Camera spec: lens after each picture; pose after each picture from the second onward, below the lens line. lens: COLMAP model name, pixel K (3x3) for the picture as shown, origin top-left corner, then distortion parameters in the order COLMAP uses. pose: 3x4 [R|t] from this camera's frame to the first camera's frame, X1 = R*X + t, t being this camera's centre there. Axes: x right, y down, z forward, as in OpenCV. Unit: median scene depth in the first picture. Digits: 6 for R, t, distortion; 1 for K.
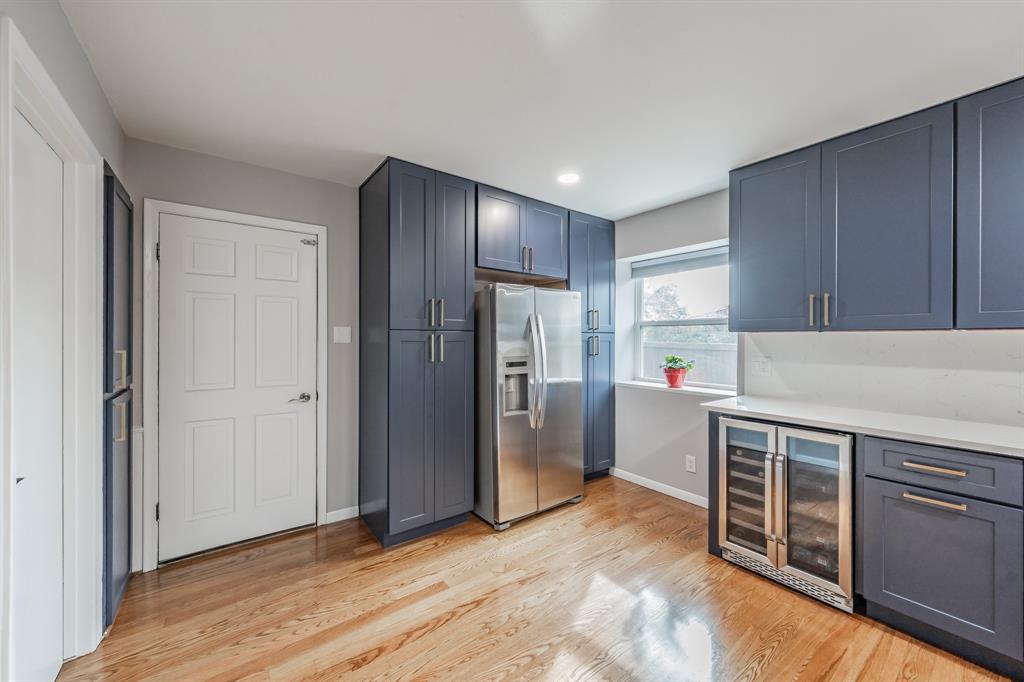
lens RADIAL K [[391.1, 0, 512.0], [0, 391.1, 341.0], [0, 0, 1]] dist [-0.000758, -0.000078]
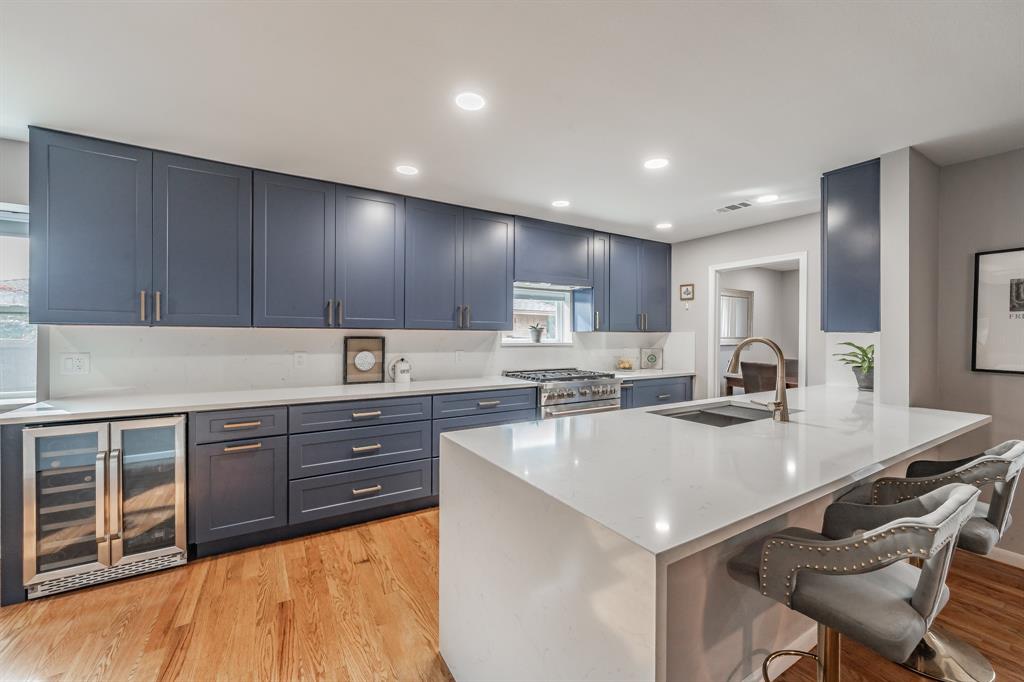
lens RADIAL K [[402.3, 0, 525.8], [0, 402.3, 335.9], [0, 0, 1]] dist [-0.000286, 0.000265]
pose [[0.089752, -0.006534, 0.995943, -0.218633], [-0.002926, 0.999972, 0.006824, -0.008577], [-0.995960, -0.003527, 0.089730, -0.121889]]
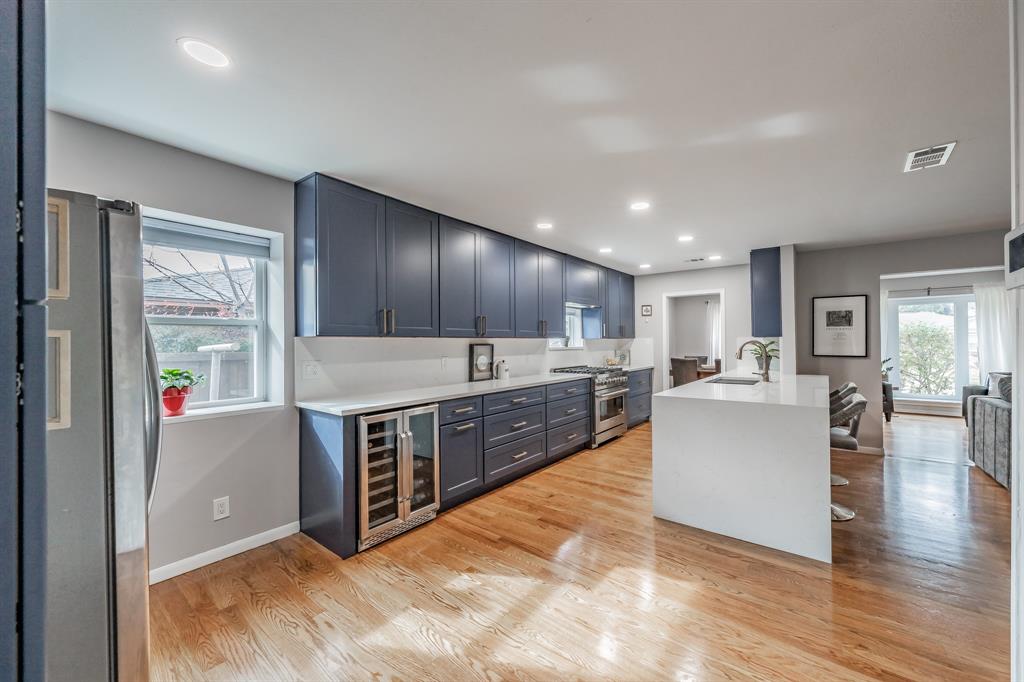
lens RADIAL K [[397.1, 0, 546.8], [0, 397.1, 337.6], [0, 0, 1]] dist [-0.000305, -0.000059]
pose [[-0.307637, 0.009000, 0.951461, -0.674794], [0.009234, 0.999936, -0.006473, -0.008976], [-0.951459, 0.006794, -0.307701, 0.900347]]
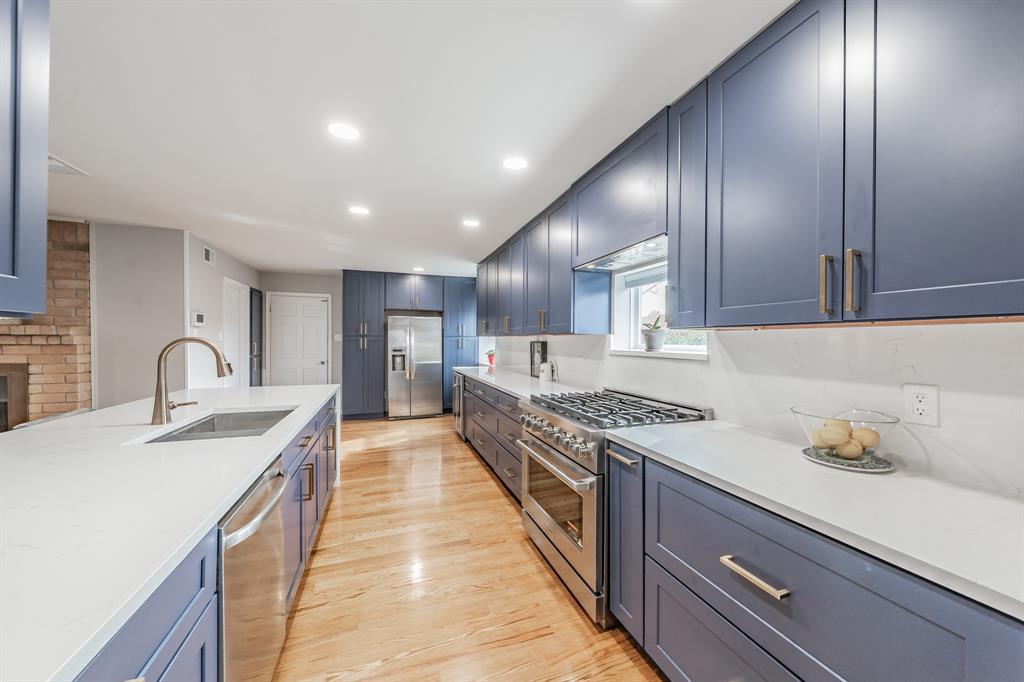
lens RADIAL K [[356.2, 0, 524.4], [0, 356.2, 341.2], [0, 0, 1]] dist [-0.000156, -0.000049]
pose [[0.967076, 0.002525, -0.254474, 1.628982], [-0.003467, 0.999989, -0.003257, 0.010876], [0.254463, 0.004032, 0.967074, -1.100085]]
